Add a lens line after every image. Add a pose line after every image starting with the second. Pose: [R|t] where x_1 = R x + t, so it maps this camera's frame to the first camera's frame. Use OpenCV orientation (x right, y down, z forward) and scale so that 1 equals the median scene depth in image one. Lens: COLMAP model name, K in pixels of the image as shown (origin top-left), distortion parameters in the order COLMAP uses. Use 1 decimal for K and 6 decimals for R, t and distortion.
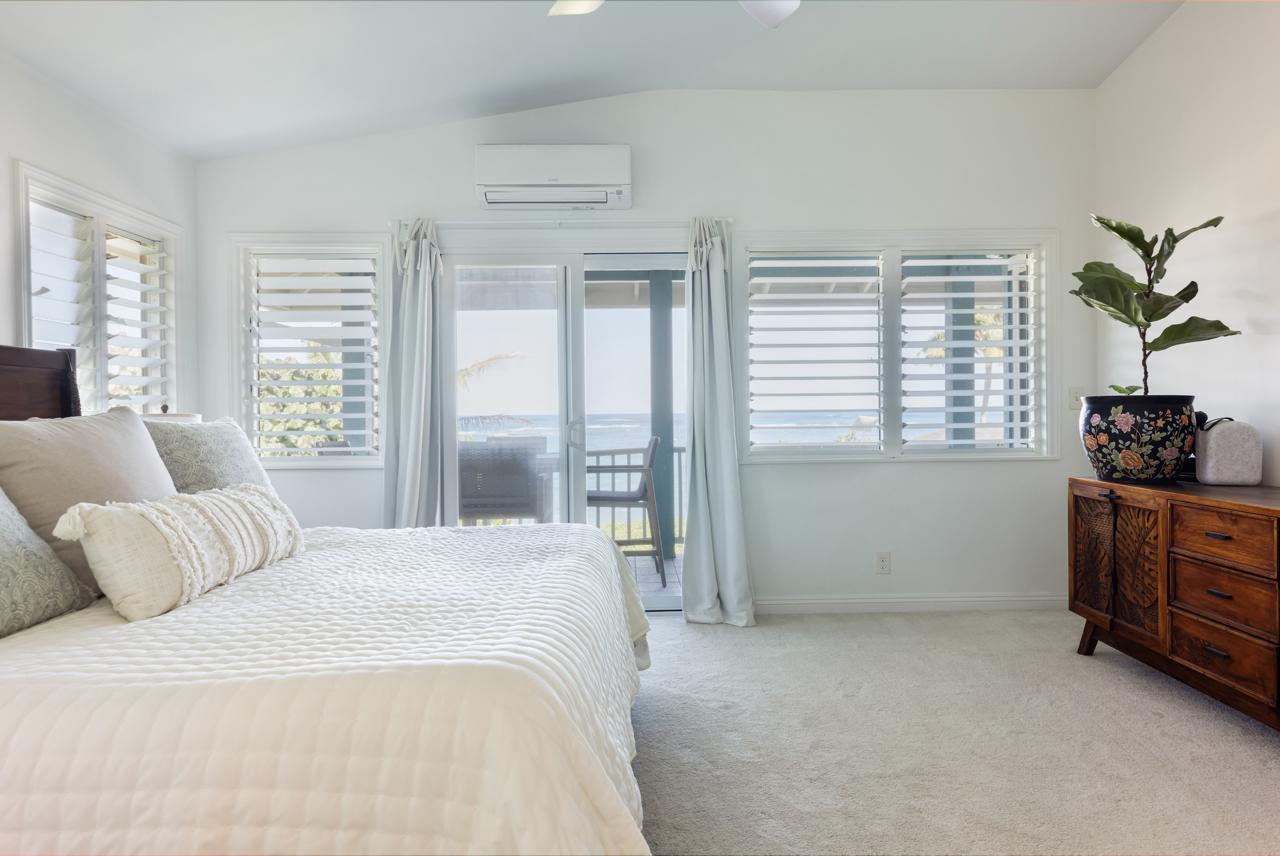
lens RADIAL K [[807.5, 0, 640.0], [0, 807.5, 428.0], [0, 0, 1]] dist [0.003664, 0.000786]
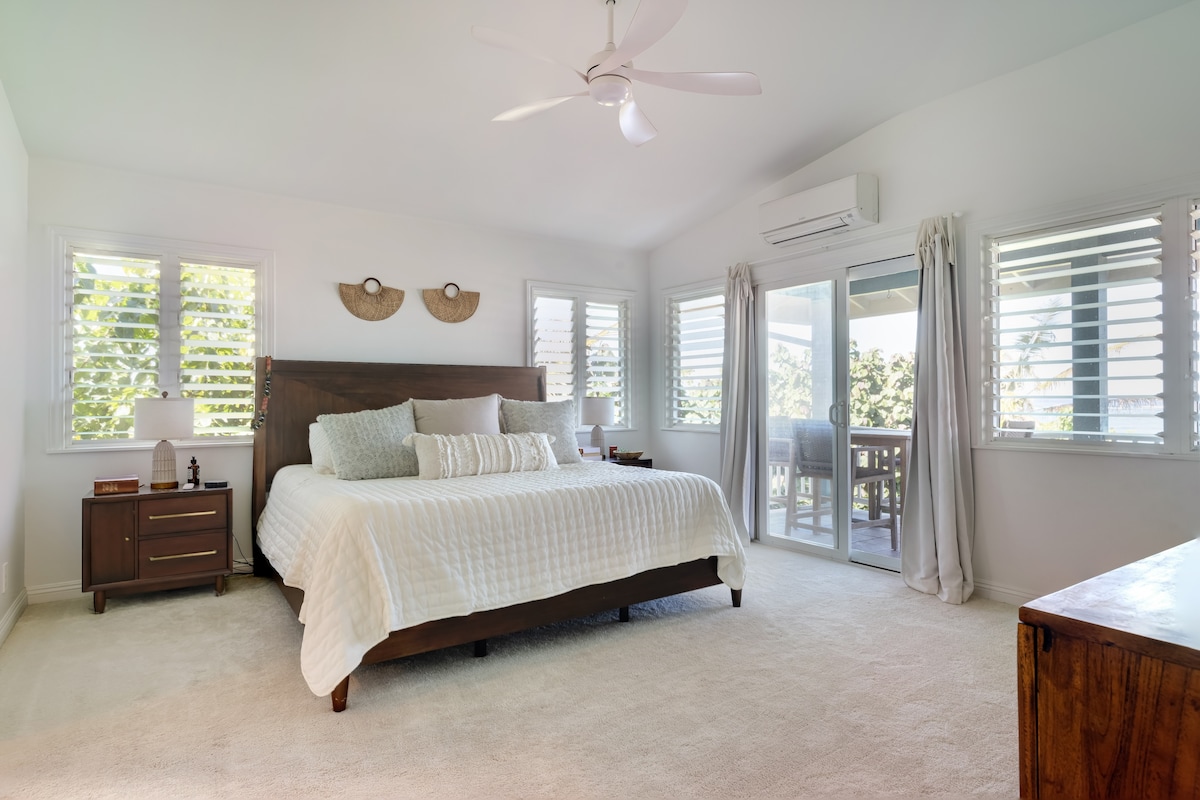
lens RADIAL K [[643.3, 0, 599.7], [0, 643.3, 390.9], [0, 0, 1]] dist [0.000934, 0.000095]
pose [[0.551284, -0.003850, -0.834309, 0.570962], [-0.016296, 0.999749, -0.015381, -0.007345], [0.834158, 0.022075, 0.551083, 0.159129]]
